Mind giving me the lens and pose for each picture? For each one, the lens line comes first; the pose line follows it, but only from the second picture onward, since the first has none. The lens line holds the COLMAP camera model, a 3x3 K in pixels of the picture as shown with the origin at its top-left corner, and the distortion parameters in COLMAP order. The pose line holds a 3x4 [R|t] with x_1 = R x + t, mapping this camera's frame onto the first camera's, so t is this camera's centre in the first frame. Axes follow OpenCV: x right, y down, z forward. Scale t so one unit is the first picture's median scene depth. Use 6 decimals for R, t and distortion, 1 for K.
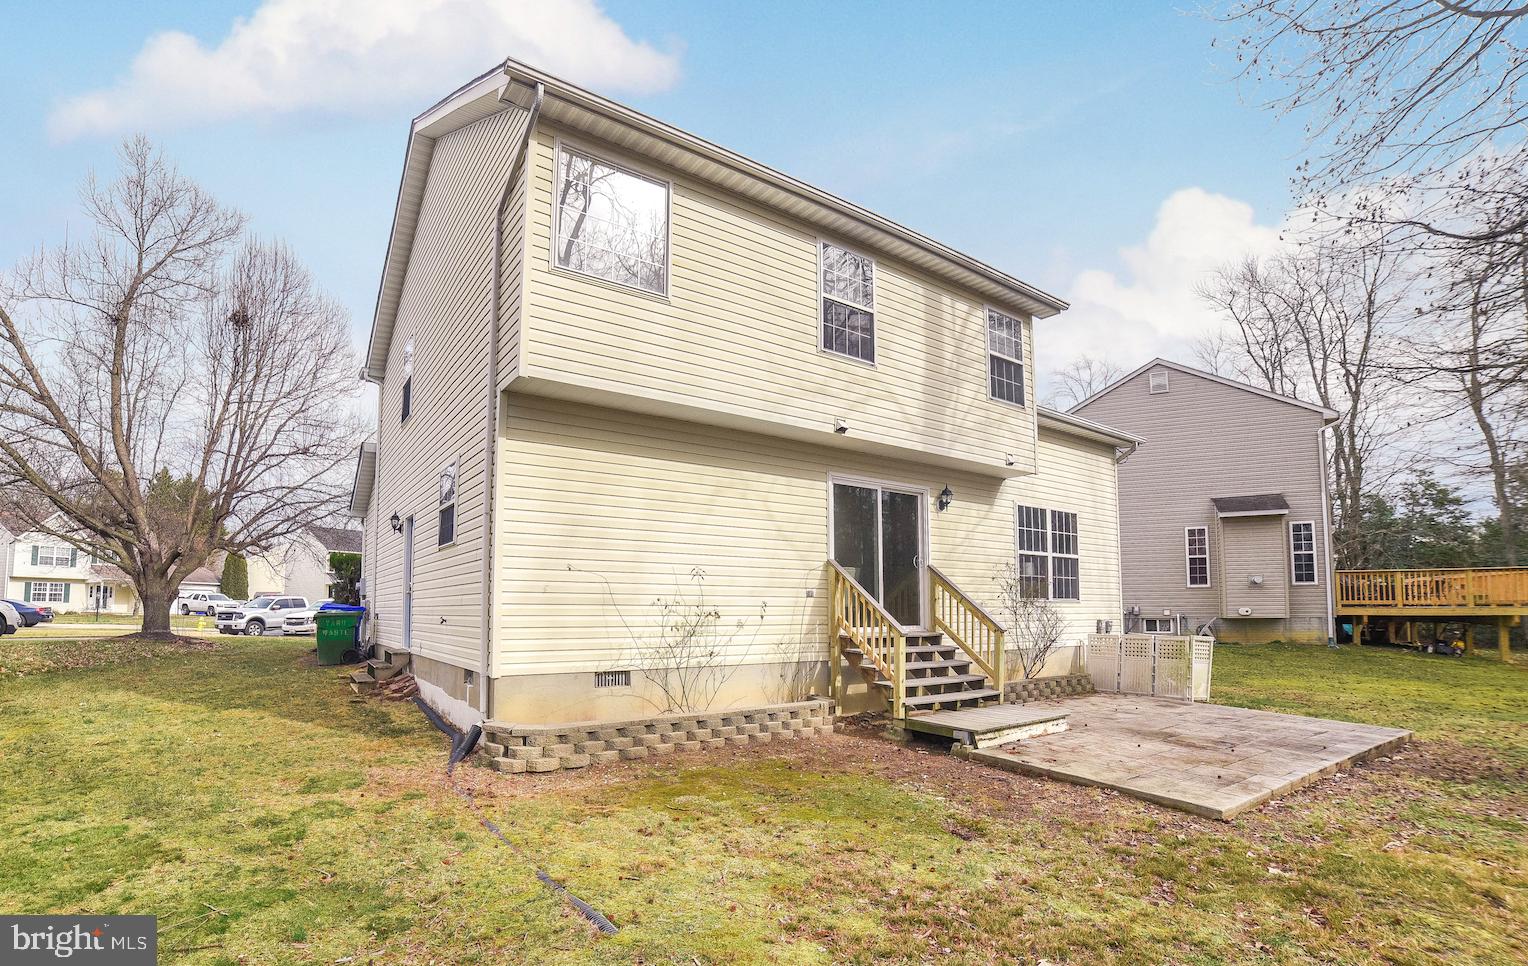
lens RADIAL K [[710.0, 0, 735.7], [0, 710.0, 570.2], [0, 0, 1]] dist [-0.098545, 0.041107]
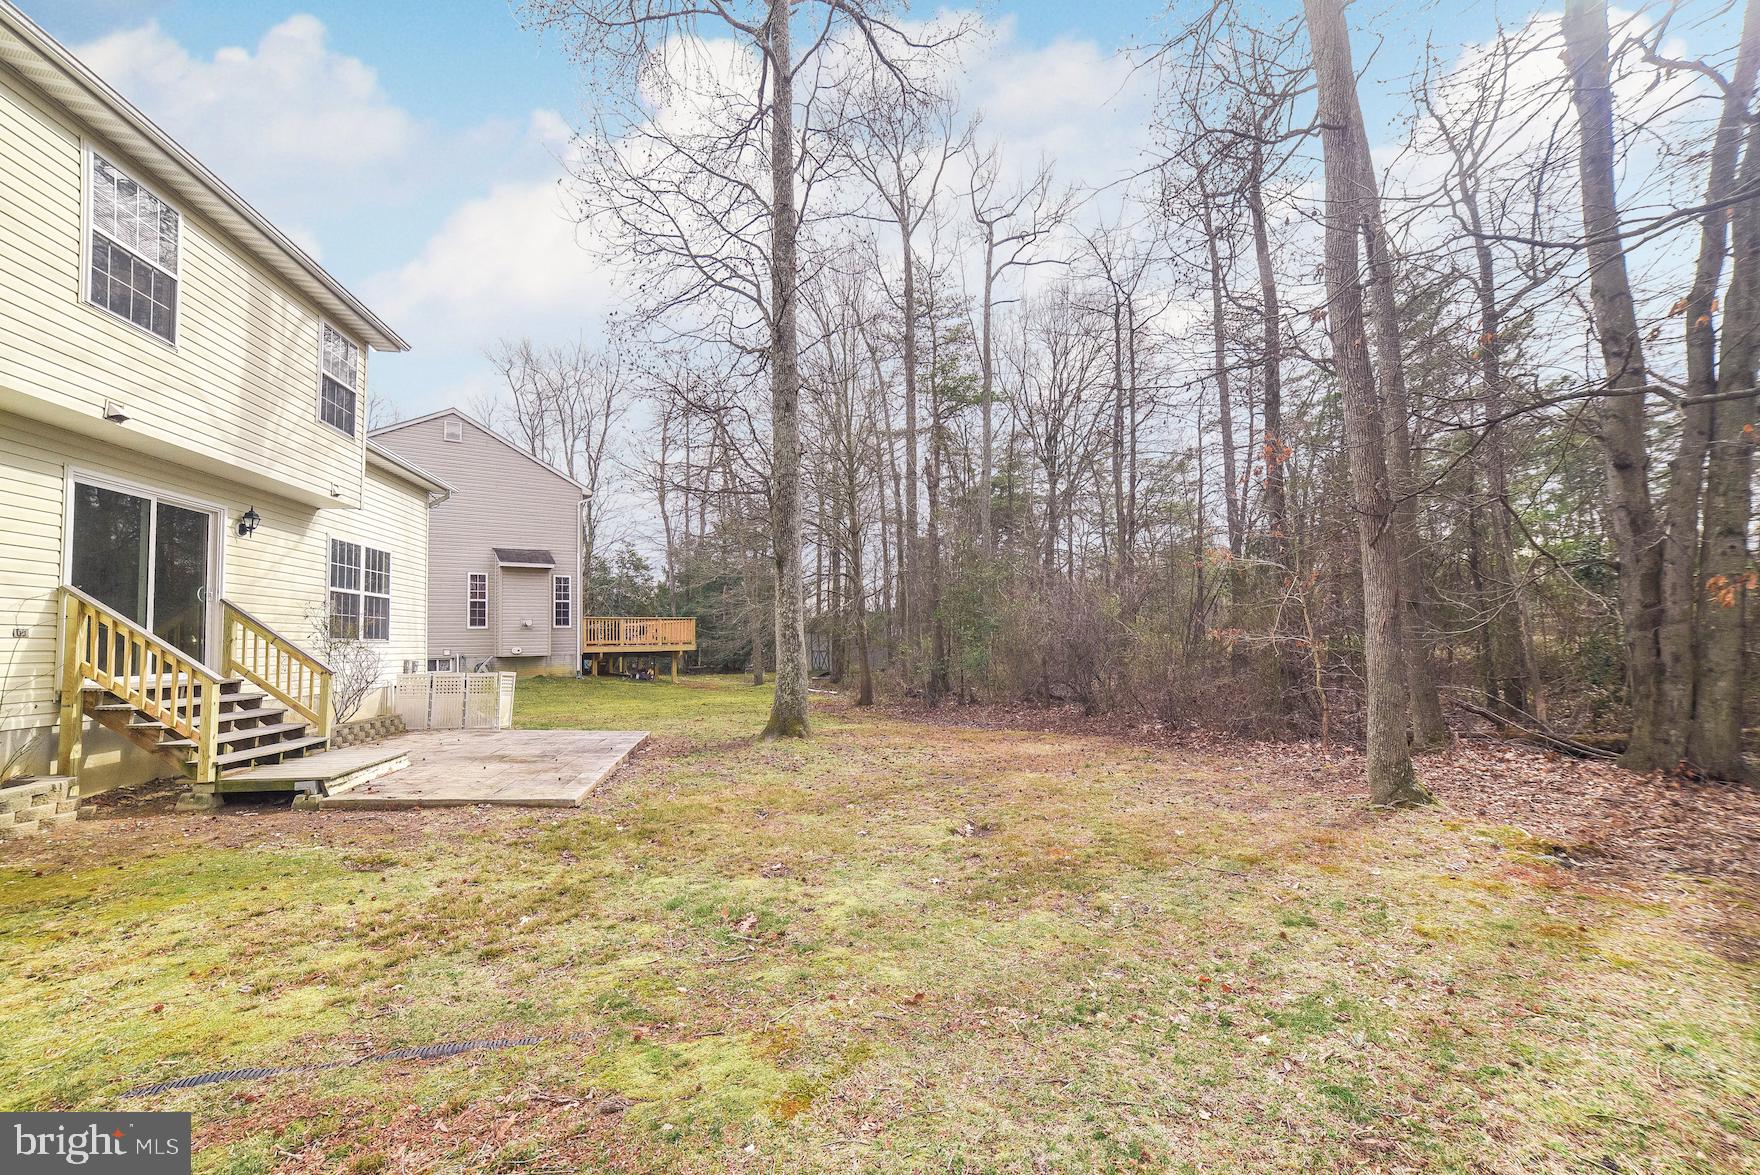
lens RADIAL K [[746.6, 0, 882.4], [0, 746.6, 602.4], [0, 0, 1]] dist [-0.091271, 0.031859]
pose [[0.389517, 0.040642, 0.920122, -0.203090], [-0.031657, 0.999026, -0.030726, -0.002427], [-0.920475, -0.017161, 0.390424, -0.055721]]
